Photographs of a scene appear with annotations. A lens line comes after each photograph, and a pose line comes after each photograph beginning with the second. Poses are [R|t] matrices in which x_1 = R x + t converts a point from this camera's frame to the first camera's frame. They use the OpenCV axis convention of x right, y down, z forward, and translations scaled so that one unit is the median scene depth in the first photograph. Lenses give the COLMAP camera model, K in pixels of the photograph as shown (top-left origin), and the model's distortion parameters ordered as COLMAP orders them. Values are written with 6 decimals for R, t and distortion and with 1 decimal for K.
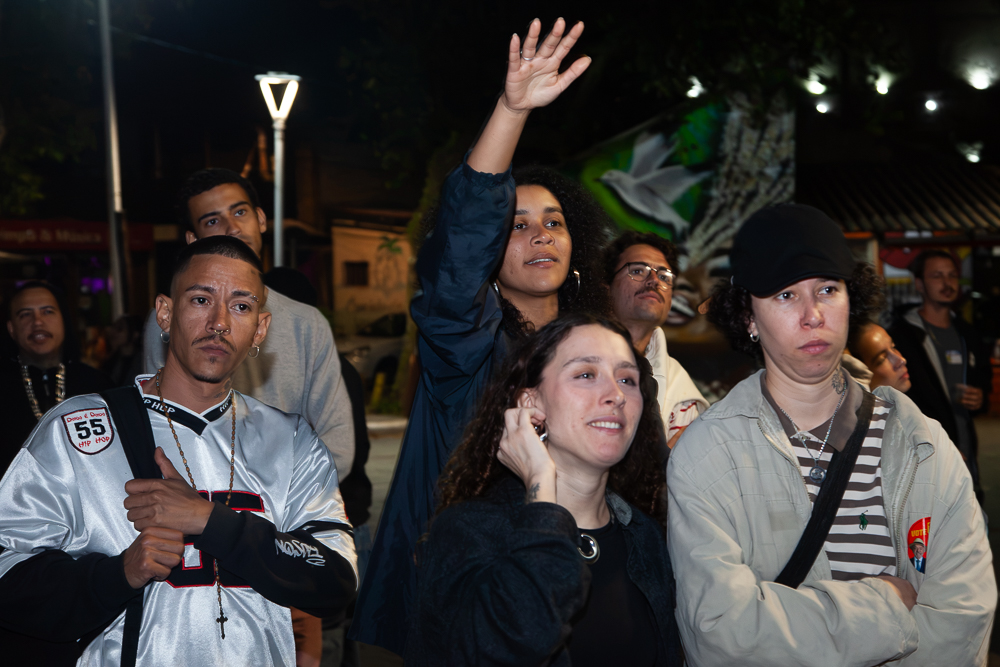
lens RADIAL K [[1885.8, 0, 500.4], [0, 1885.8, 333.7], [0, 0, 1]] dist [0.083819, 0.000000]
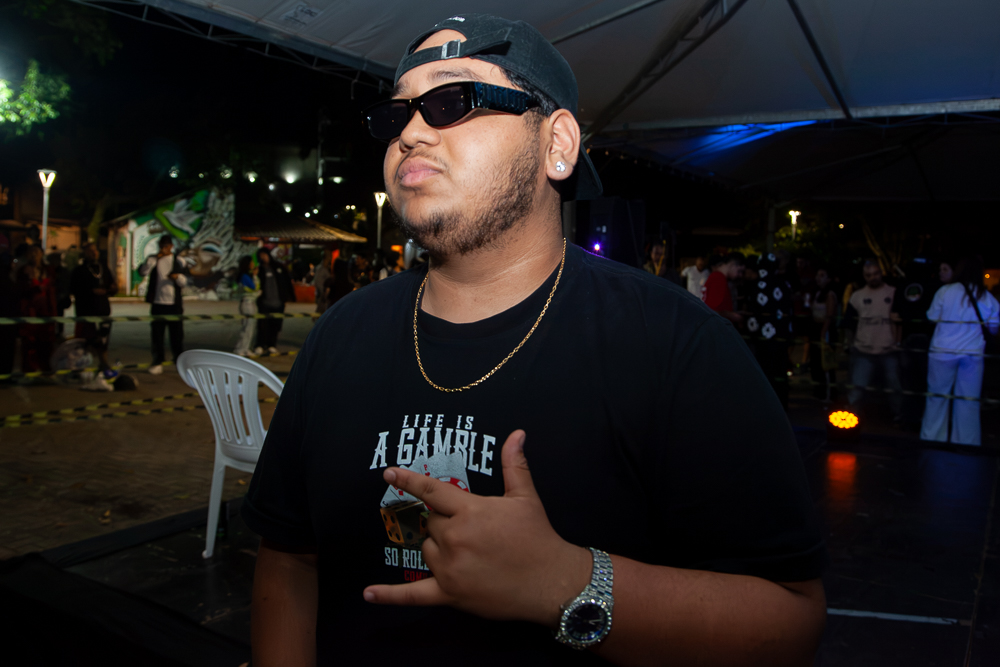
lens RADIAL K [[807.3, 0, 500.3], [0, 807.3, 332.5], [0, 0, 1]] dist [-0.003828, -0.002996]
pose [[0.872383, -0.008929, 0.488742, -0.093606], [-0.022380, 0.998055, 0.058182, 0.011859], [-0.488311, -0.061696, 0.870486, -0.281729]]
